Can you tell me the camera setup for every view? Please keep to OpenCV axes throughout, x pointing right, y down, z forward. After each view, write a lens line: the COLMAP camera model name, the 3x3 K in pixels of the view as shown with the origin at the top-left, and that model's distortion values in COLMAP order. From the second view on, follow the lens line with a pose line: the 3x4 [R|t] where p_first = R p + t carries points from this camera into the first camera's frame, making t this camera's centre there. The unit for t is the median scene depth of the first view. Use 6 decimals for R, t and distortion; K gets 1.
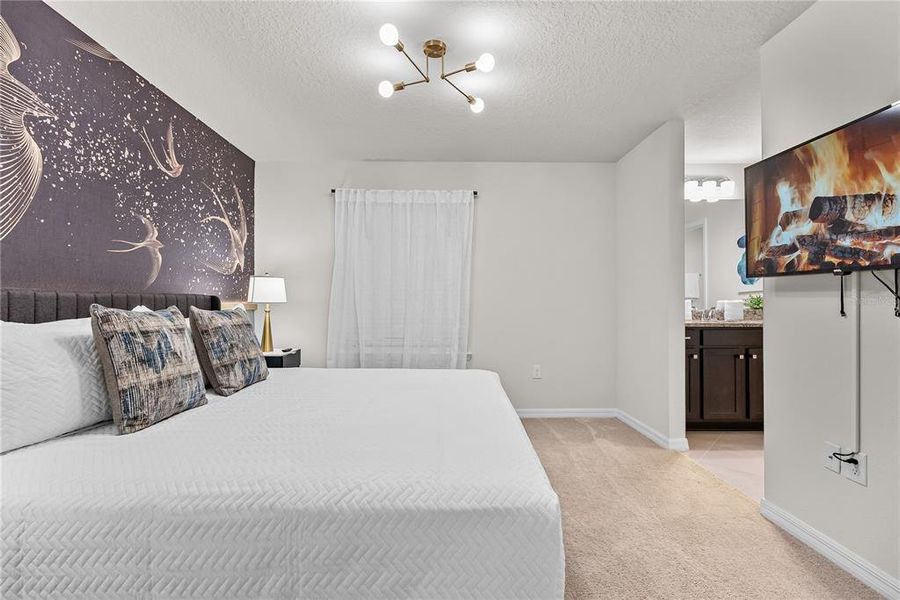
lens RADIAL K [[408.9, 0, 443.3], [0, 408.9, 298.9], [0, 0, 1]] dist [0.000522, 0.000459]
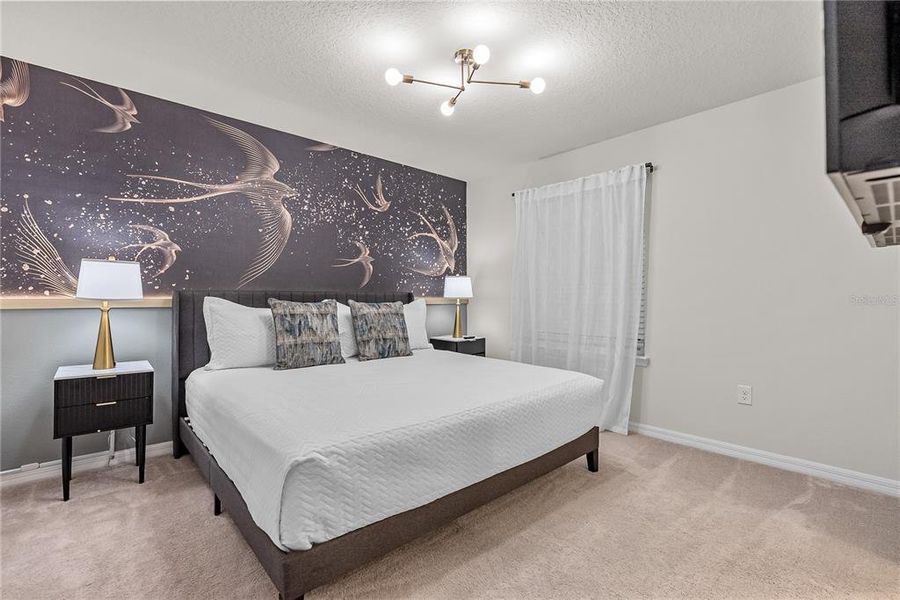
lens RADIAL K [[408.1, 0, 450.0], [0, 408.1, 300.0], [0, 0, 1]] dist [-0.003582, 0.000392]
pose [[0.664234, 0.004505, -0.747511, 0.618299], [0.005817, 0.999920, 0.011195, 0.002942], [0.747502, -0.011784, 0.664155, 0.221539]]
